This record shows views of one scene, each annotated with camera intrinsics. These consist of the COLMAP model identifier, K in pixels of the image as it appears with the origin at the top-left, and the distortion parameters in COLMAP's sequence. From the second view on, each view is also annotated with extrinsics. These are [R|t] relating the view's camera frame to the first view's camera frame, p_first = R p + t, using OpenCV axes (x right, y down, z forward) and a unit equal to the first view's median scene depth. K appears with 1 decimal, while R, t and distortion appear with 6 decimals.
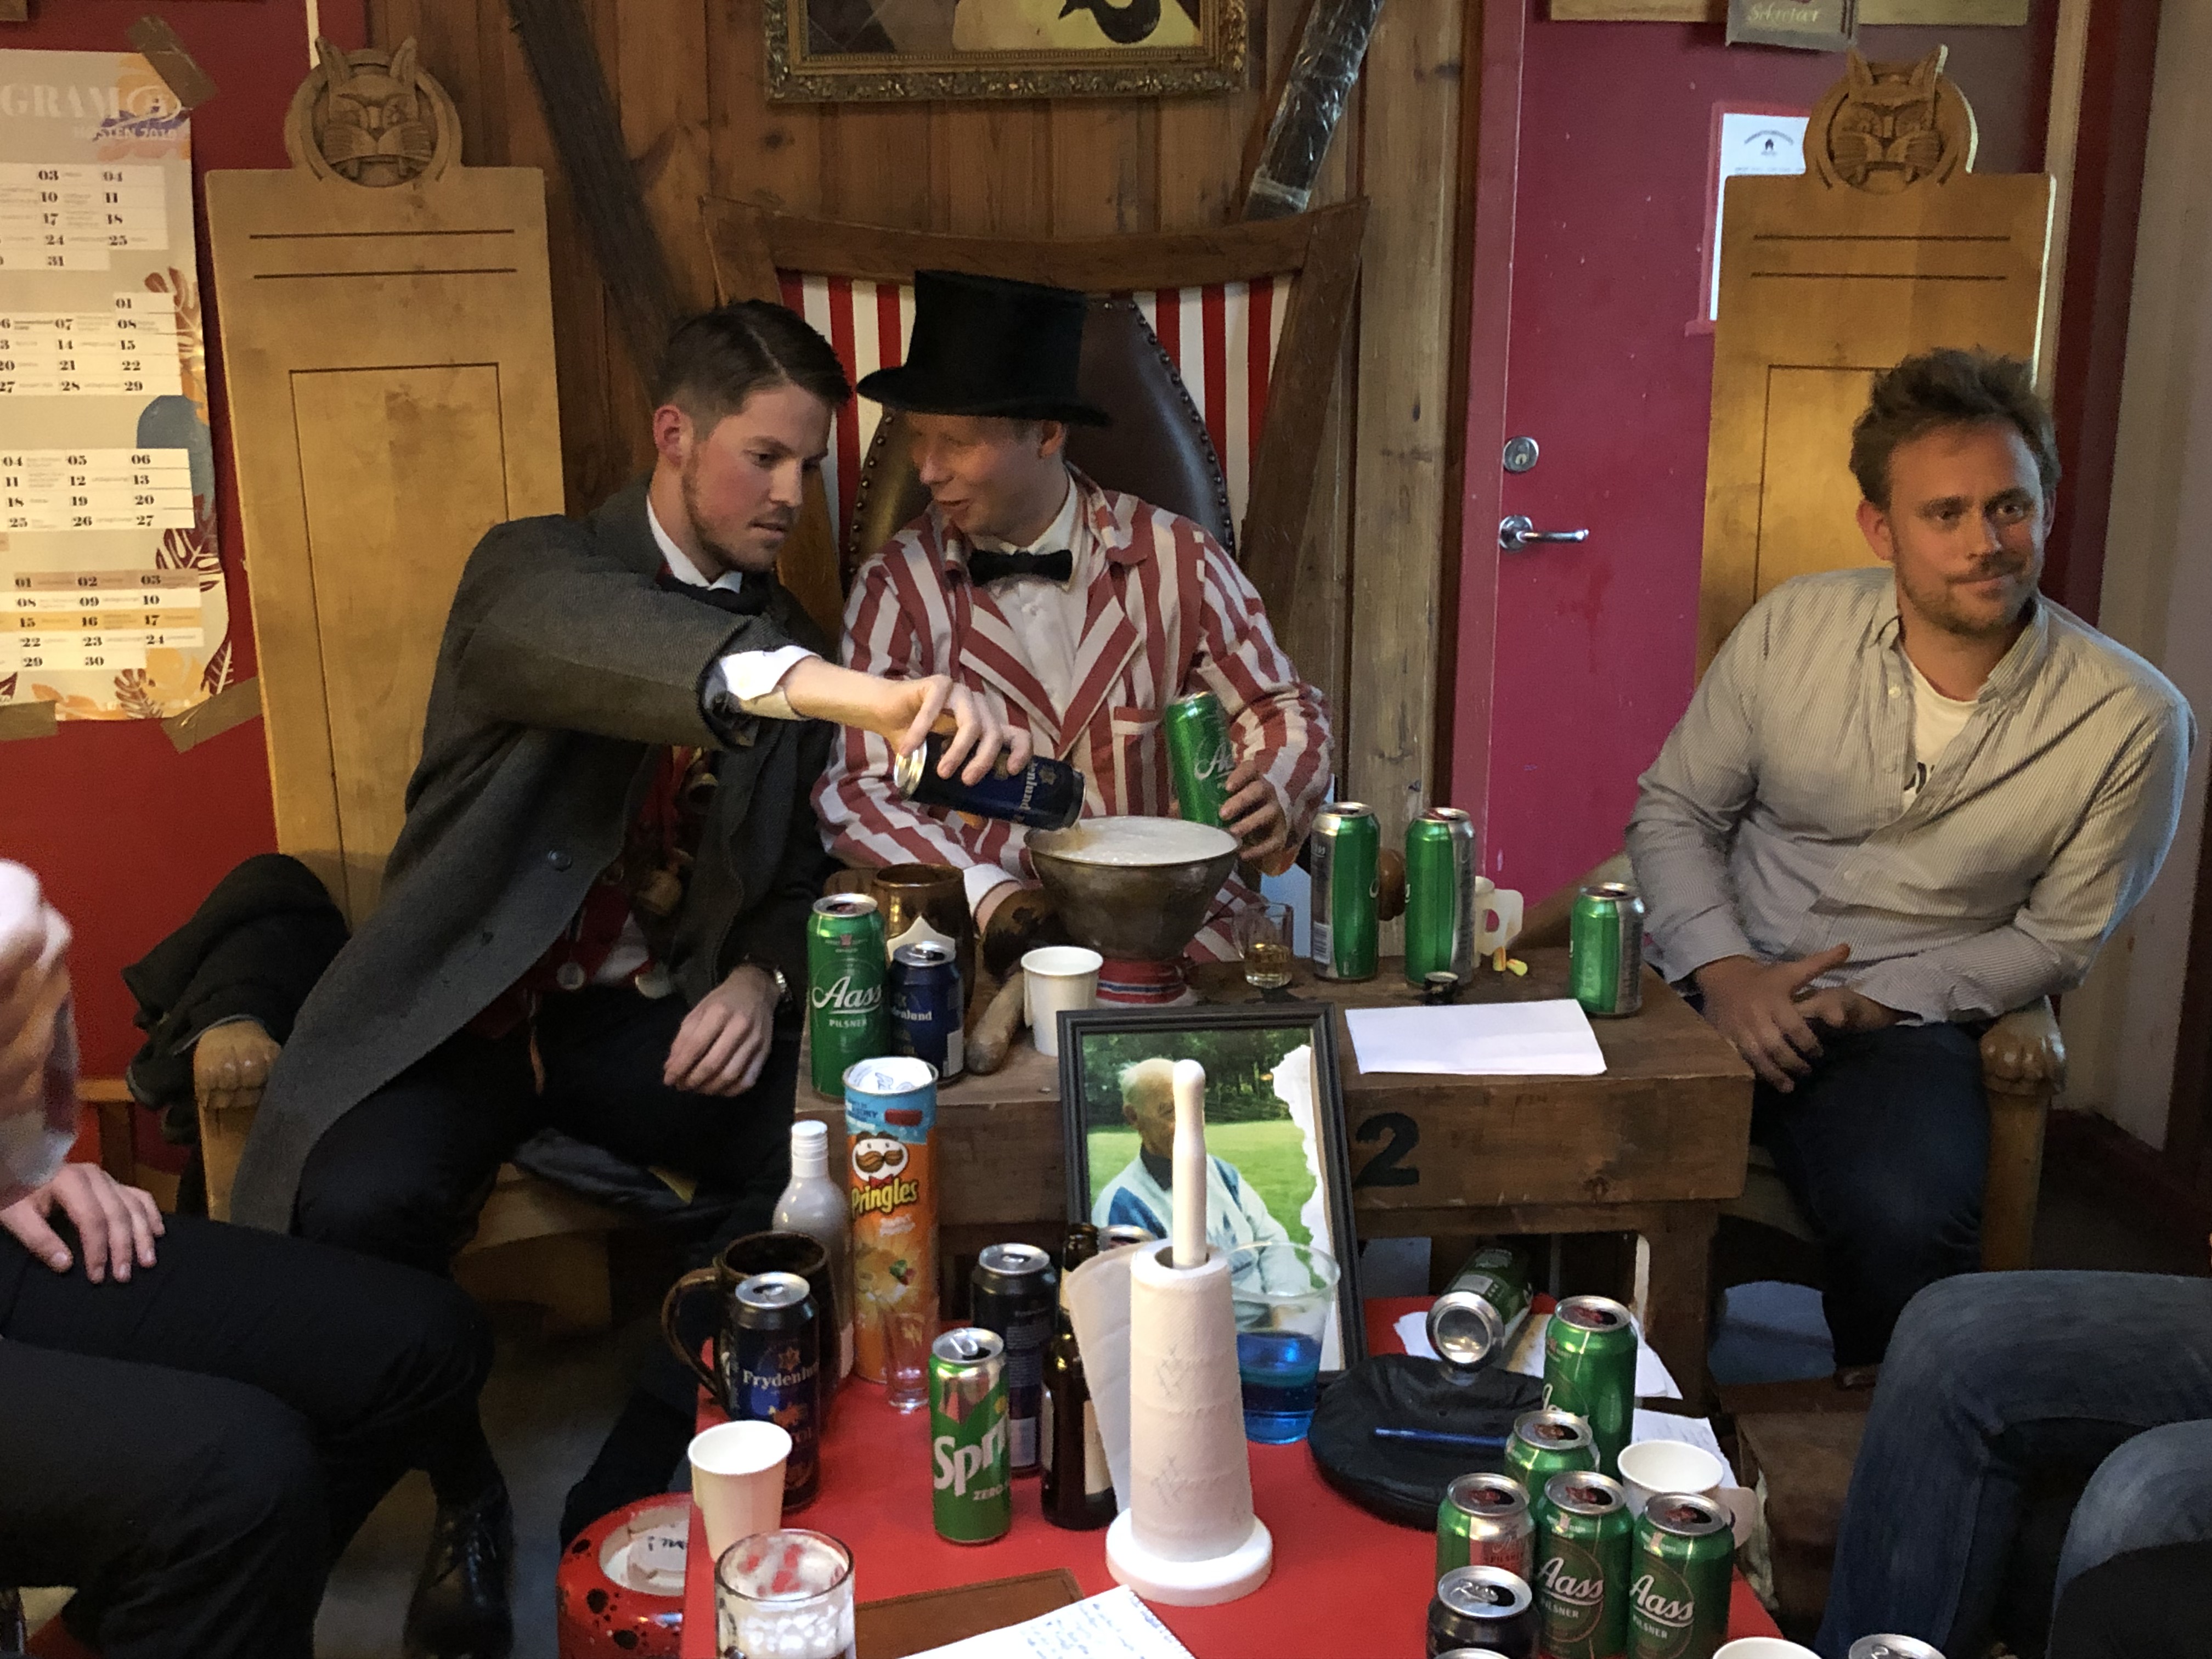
lens RADIAL K [[2509.5, 0, 1107.0], [0, 2509.5, 841.6], [0, 0, 1]] dist [0.023308, 0.000000]
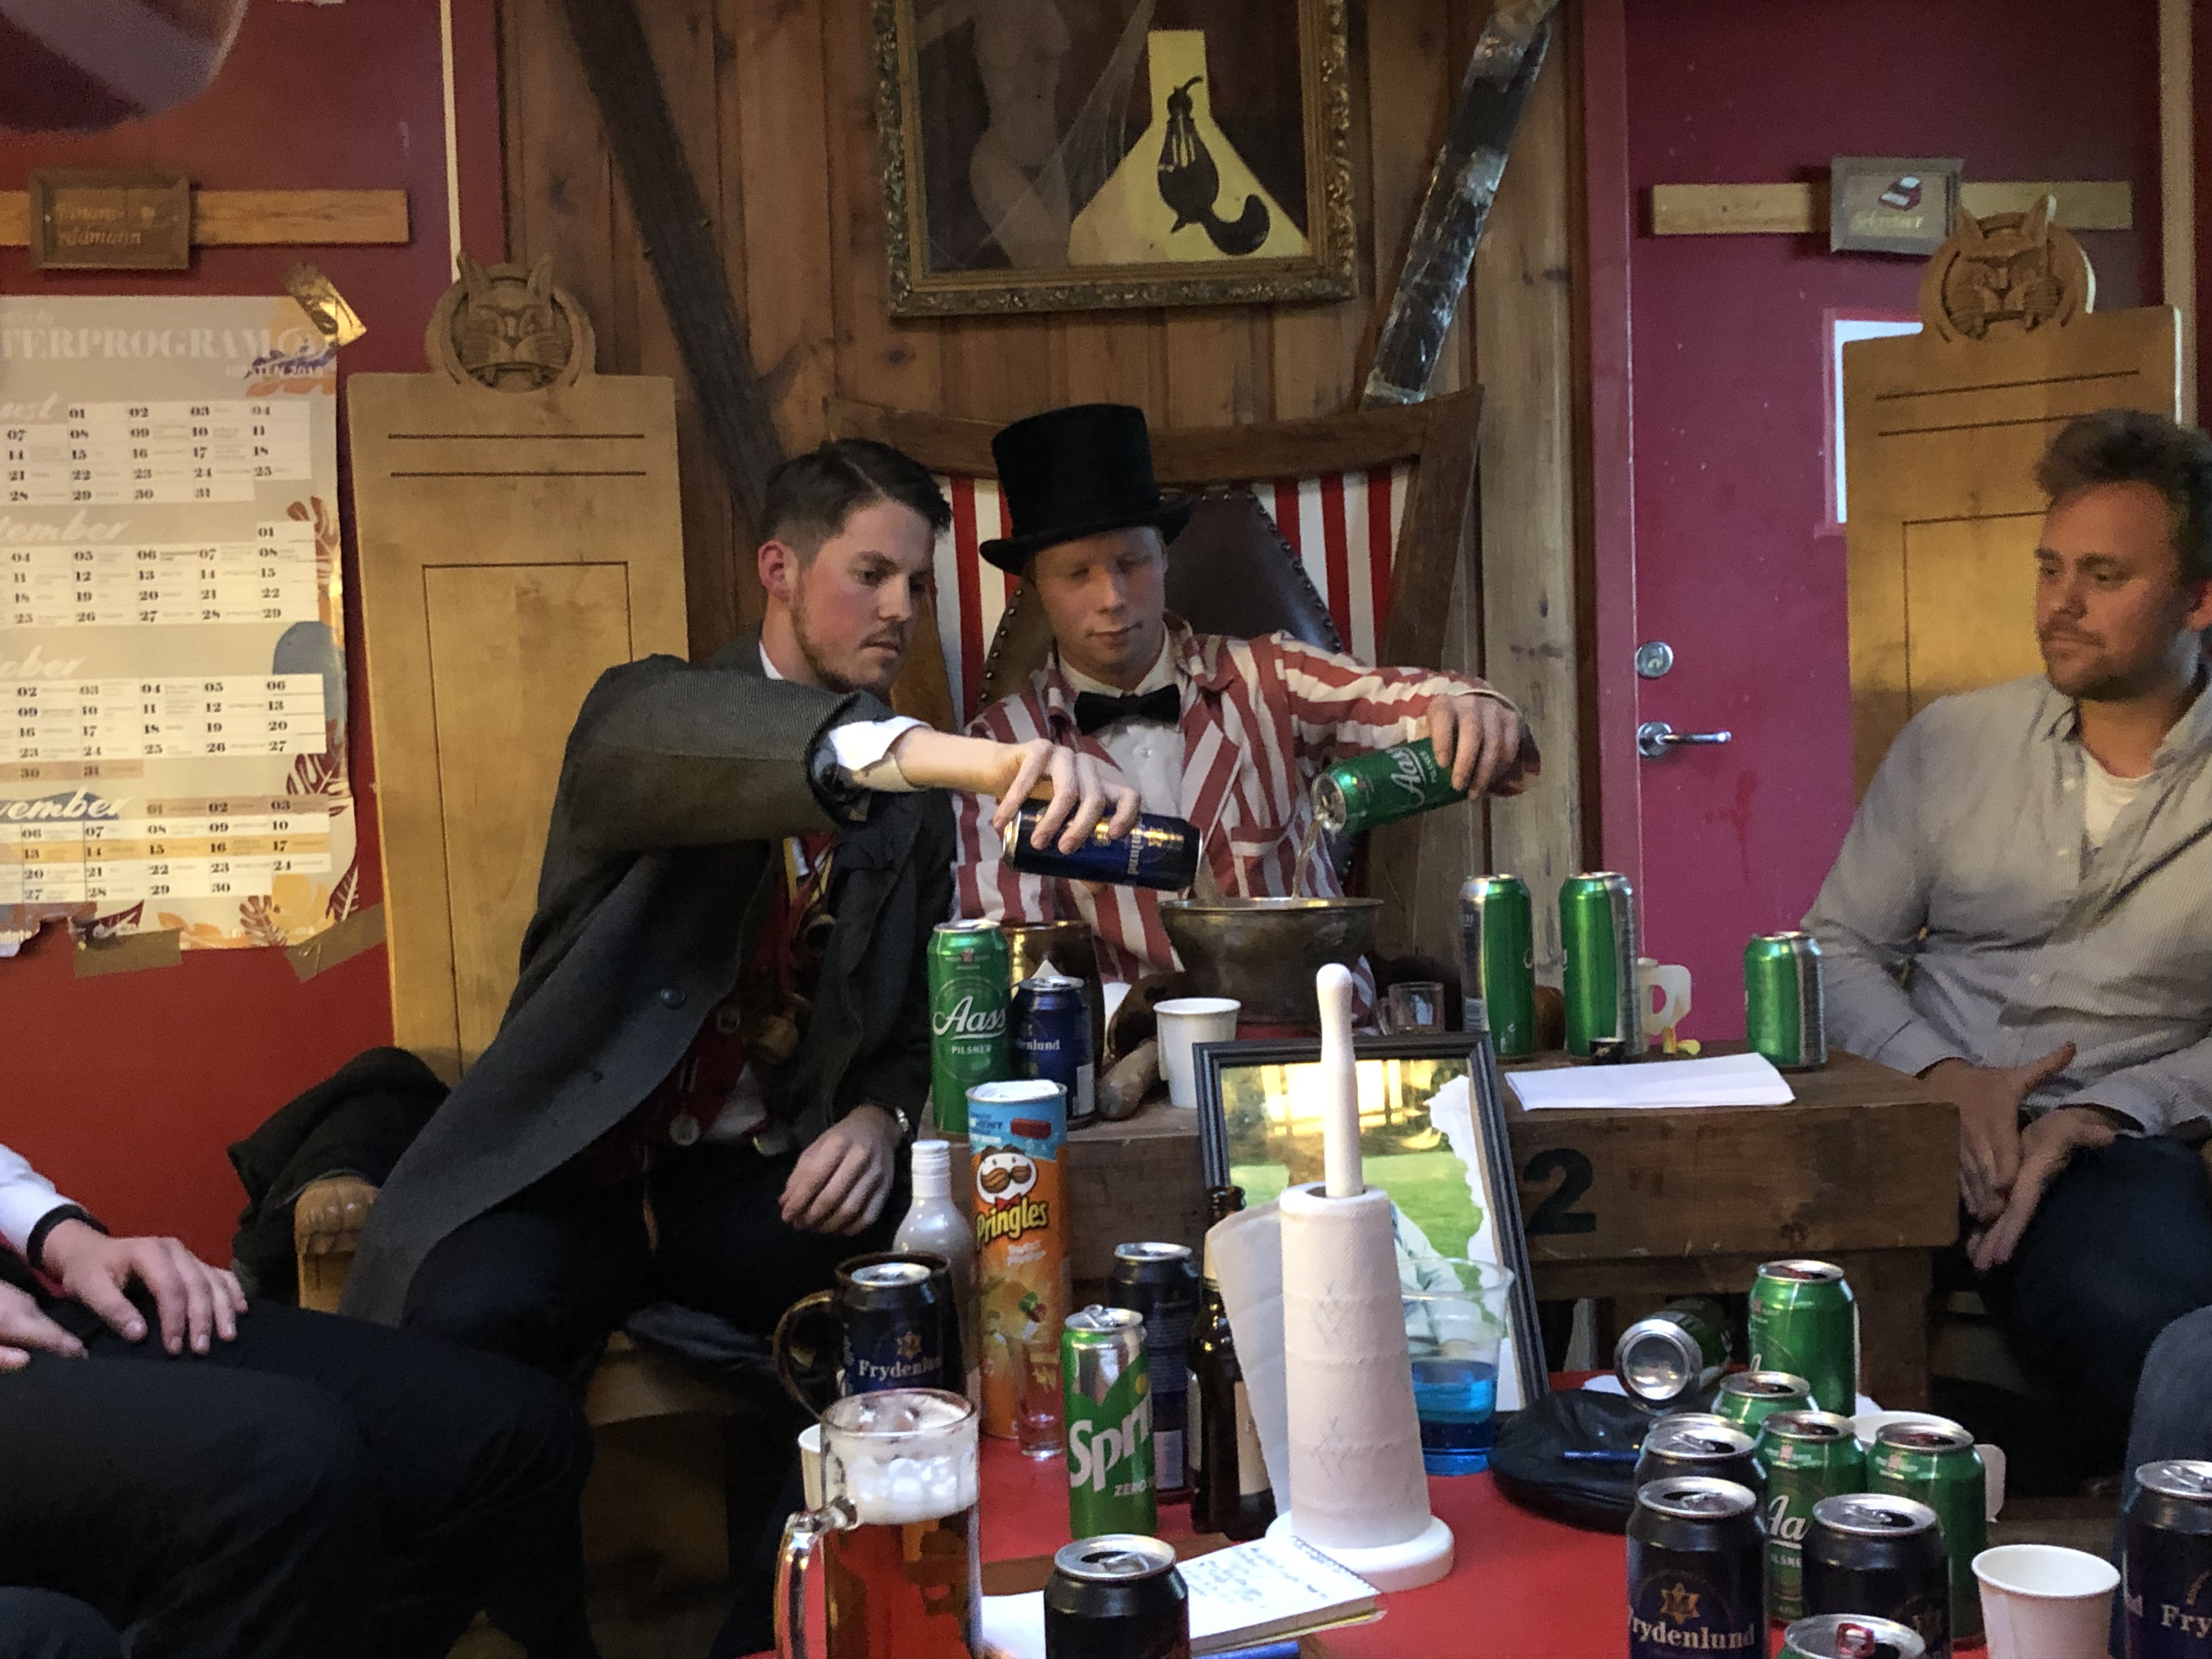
lens RADIAL K [[2509.5, 0, 1099.2], [0, 2509.5, 823.7], [0, 0, 1]] dist [0.023308, 0.000000]
pose [[0.997986, -0.033739, -0.053727, -0.001582], [0.021625, 0.977057, -0.211876, 0.135546], [0.059643, 0.210288, 0.975819, 0.049831]]
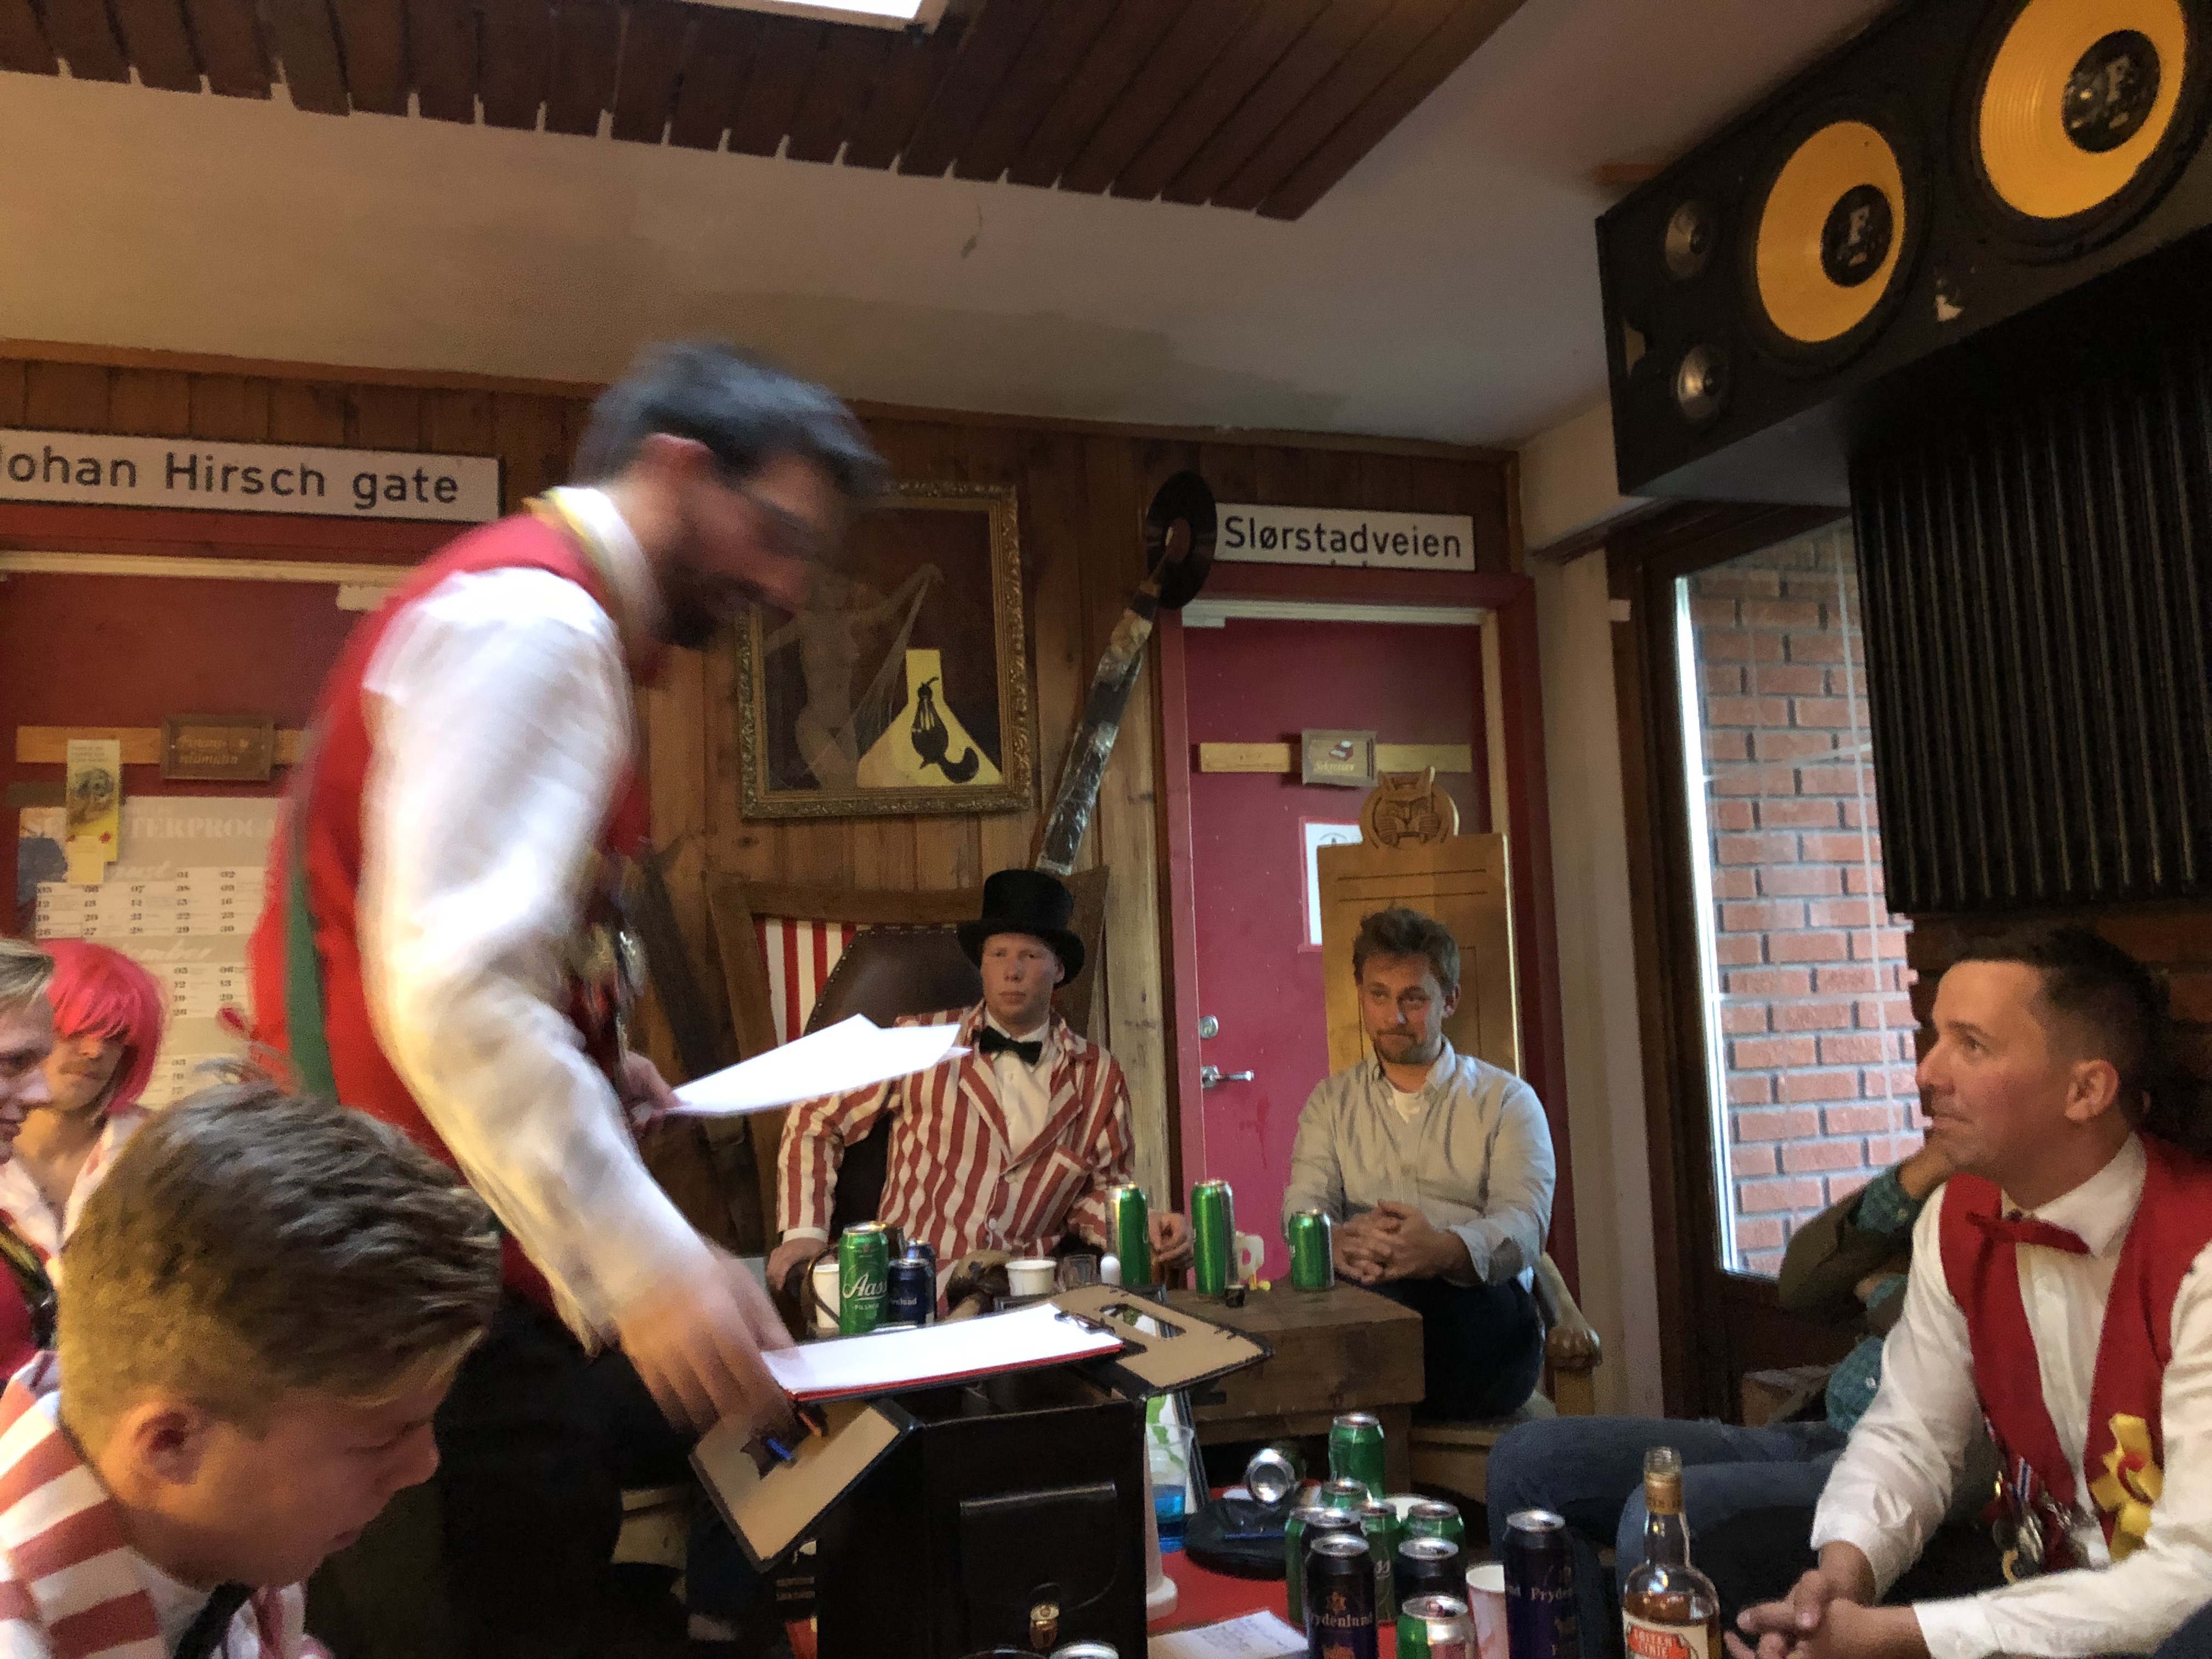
lens RADIAL K [[1820.1, 0, 1098.9], [0, 1820.1, 796.2], [0, 0, 1]] dist [0.058219, -0.095243]
pose [[0.988699, -0.022426, 0.148226, -0.086922], [0.074044, 0.932776, -0.352771, 0.135365], [-0.130350, 0.359759, 0.923895, -0.137767]]
